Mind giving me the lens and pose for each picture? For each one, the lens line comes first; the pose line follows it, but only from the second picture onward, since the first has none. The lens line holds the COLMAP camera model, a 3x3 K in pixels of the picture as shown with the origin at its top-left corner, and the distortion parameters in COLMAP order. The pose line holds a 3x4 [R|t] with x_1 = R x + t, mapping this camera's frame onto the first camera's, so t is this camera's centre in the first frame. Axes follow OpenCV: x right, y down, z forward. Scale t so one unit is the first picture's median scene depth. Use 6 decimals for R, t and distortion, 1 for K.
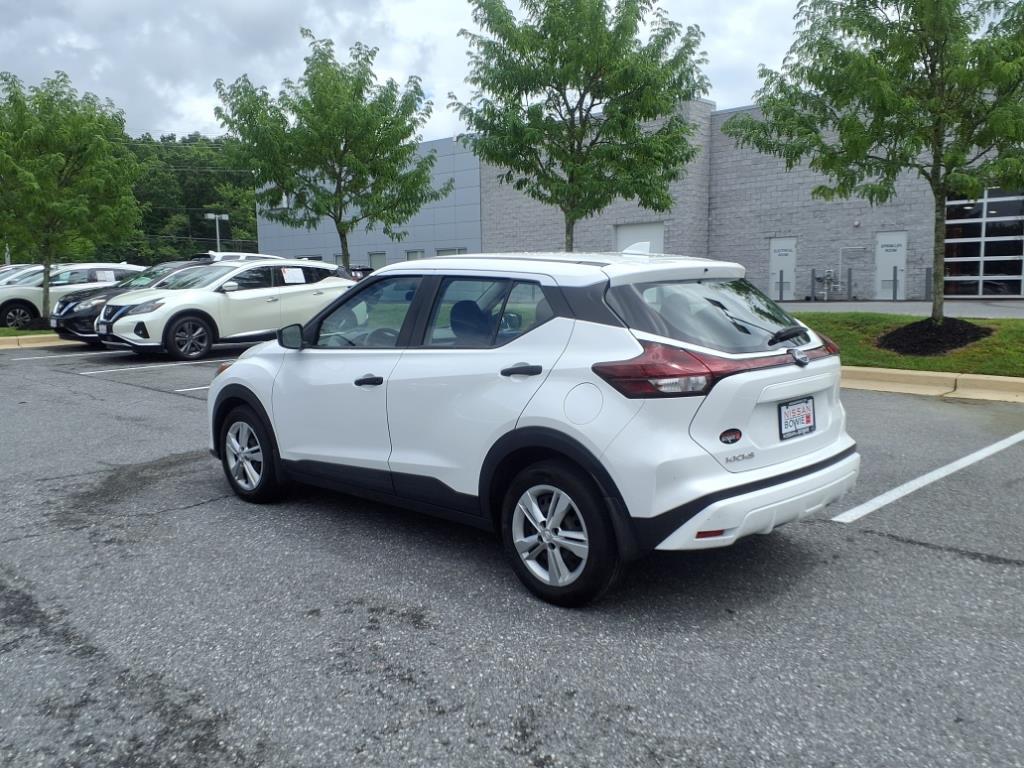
lens RADIAL K [[888.0, 0, 487.7], [0, 888.0, 374.5], [0, 0, 1]] dist [0.081962, -0.138673]
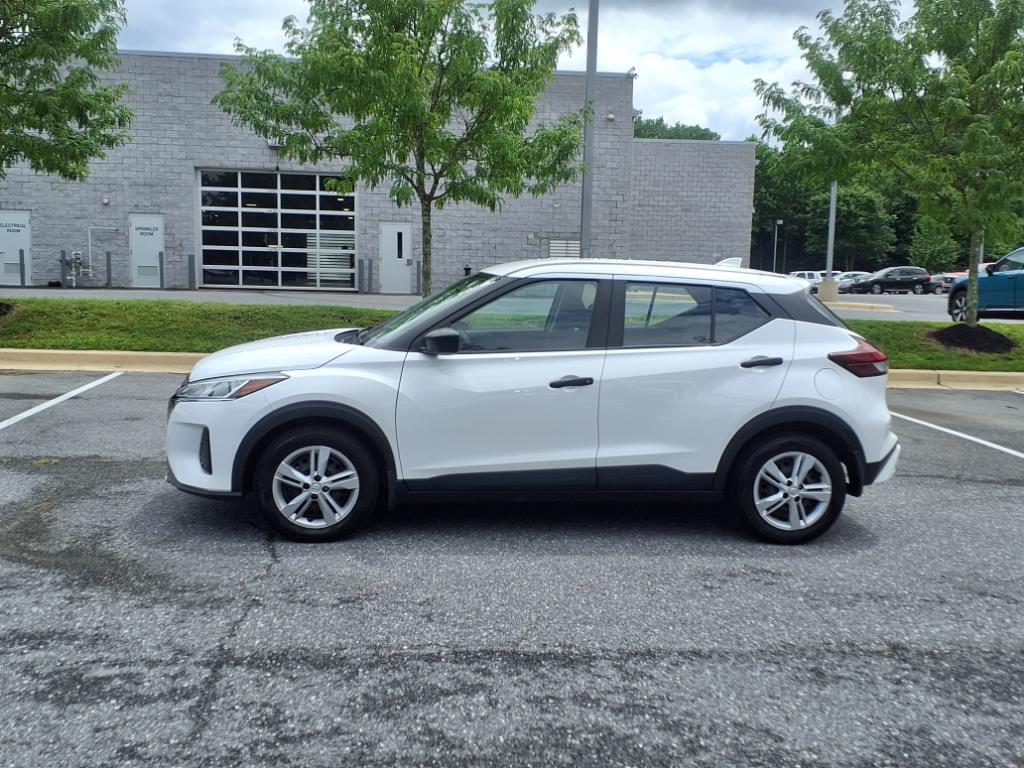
lens RADIAL K [[1057.0, 0, 474.5], [0, 1057.0, 383.9], [0, 0, 1]] dist [0.106810, -0.221302]
pose [[0.626157, -0.057549, 0.777570, -1.364295], [0.048678, 0.998212, 0.034680, -0.045509], [-0.778176, 0.016136, 0.627839, 0.386729]]
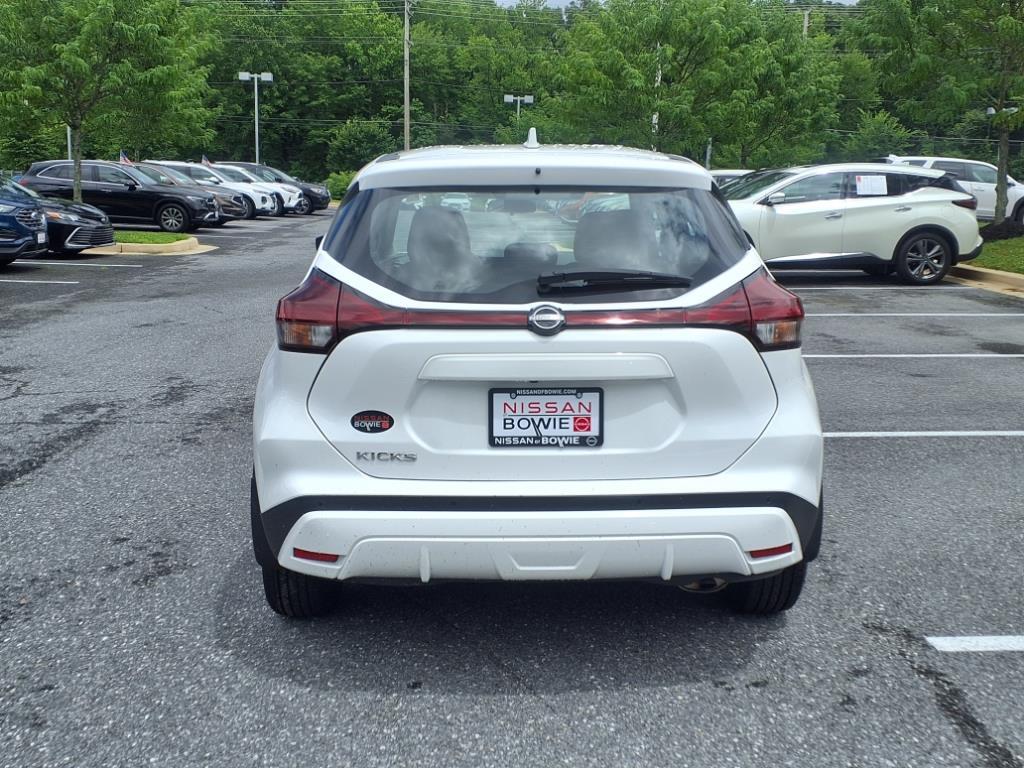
lens RADIAL K [[1057.0, 0, 474.5], [0, 1057.0, 383.9], [0, 0, 1]] dist [0.106810, -0.221302]
pose [[0.719283, 0.139175, -0.680634, 0.784874], [-0.089814, 0.990135, 0.107547, -0.045713], [0.688887, -0.016226, 0.724687, 0.444748]]
